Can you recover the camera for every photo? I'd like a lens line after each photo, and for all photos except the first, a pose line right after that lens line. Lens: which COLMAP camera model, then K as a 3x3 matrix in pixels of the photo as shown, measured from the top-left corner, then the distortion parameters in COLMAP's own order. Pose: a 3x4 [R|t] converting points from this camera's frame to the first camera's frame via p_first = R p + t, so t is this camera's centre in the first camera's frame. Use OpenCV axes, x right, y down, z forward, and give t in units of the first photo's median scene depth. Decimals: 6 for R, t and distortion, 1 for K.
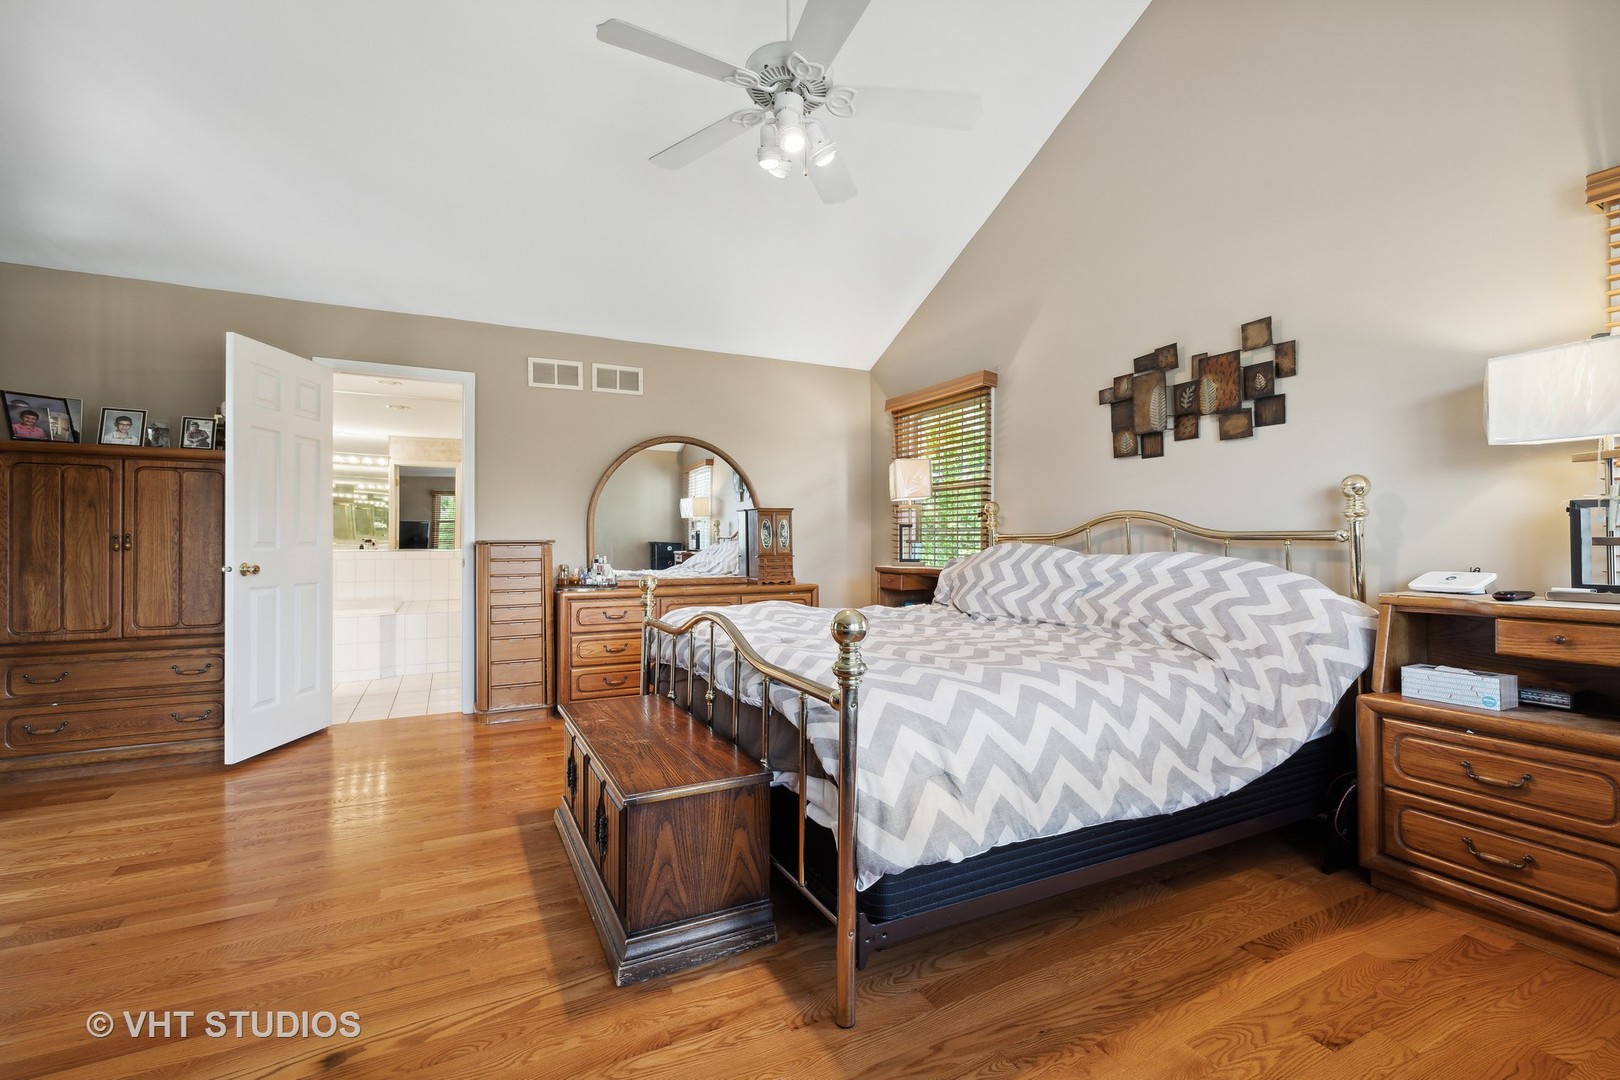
lens RADIAL K [[696.3, 0, 810.0], [0, 696.3, 540.0], [0, 0, 1]] dist [0.001992, 0.000002]
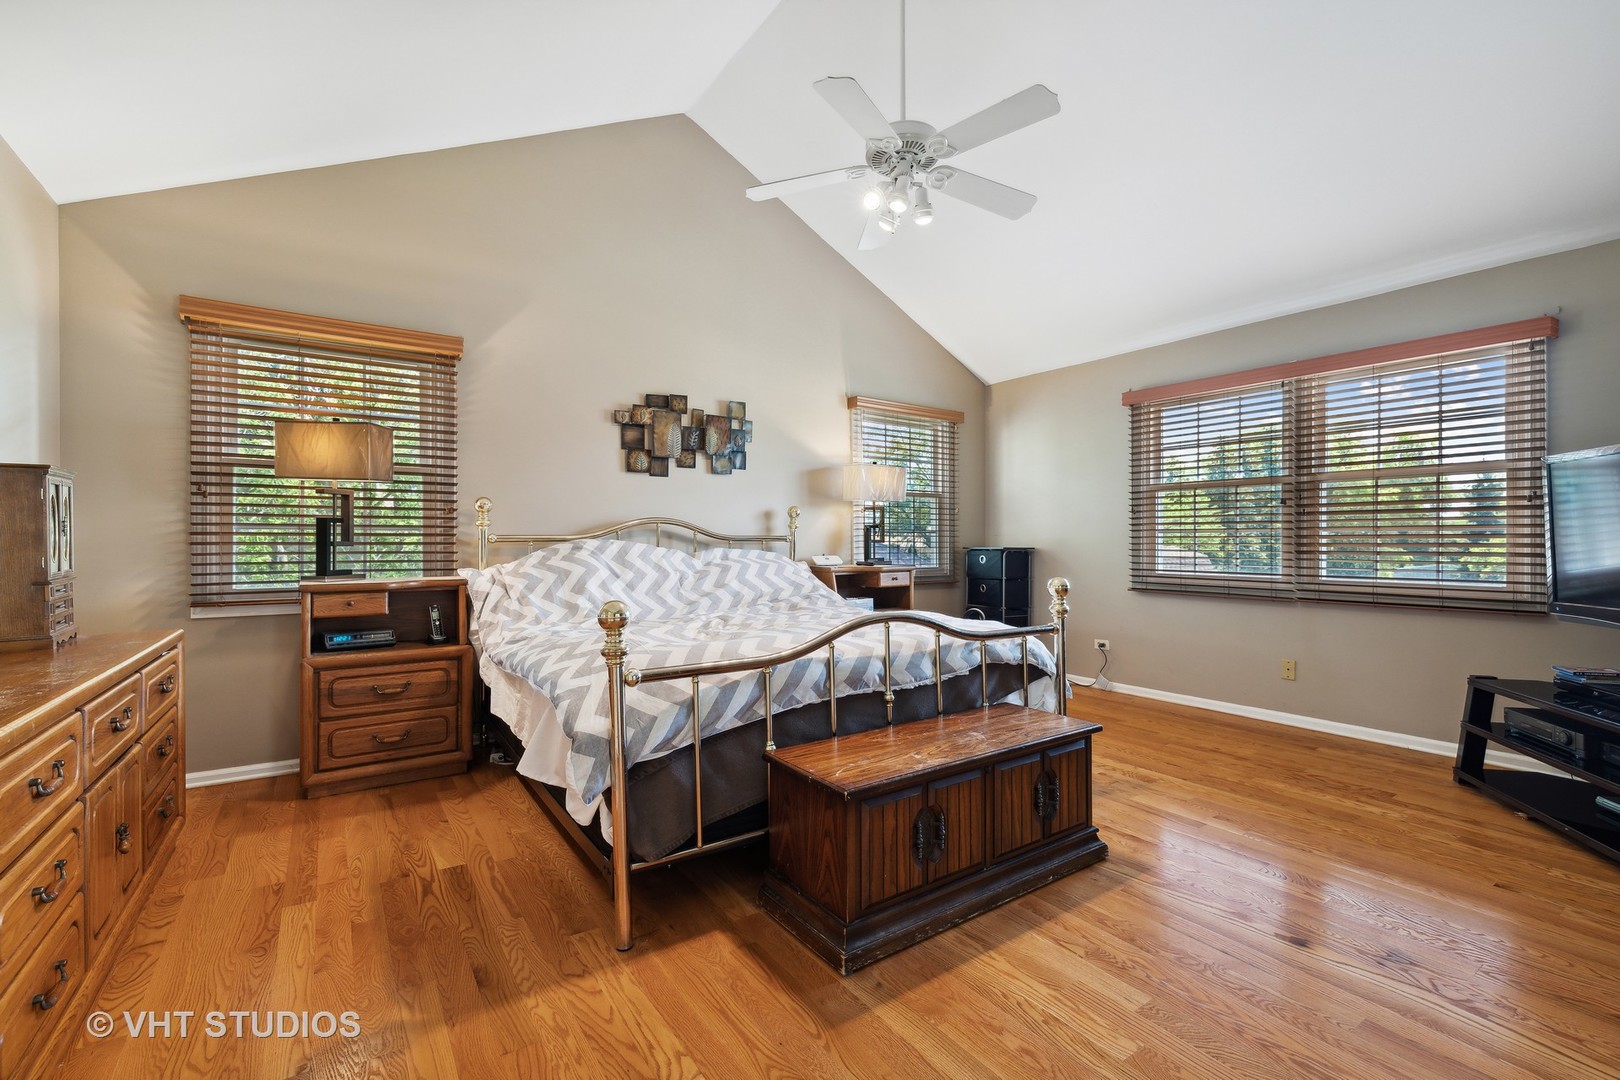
lens RADIAL K [[696.3, 0, 810.0], [0, 696.3, 540.0], [0, 0, 1]] dist [0.001992, 0.000002]
pose [[-0.127211, 0.005341, 0.991861, -0.868907], [0.001884, 0.999985, -0.005143, 0.003804], [-0.991874, 0.001215, -0.127220, 0.966153]]
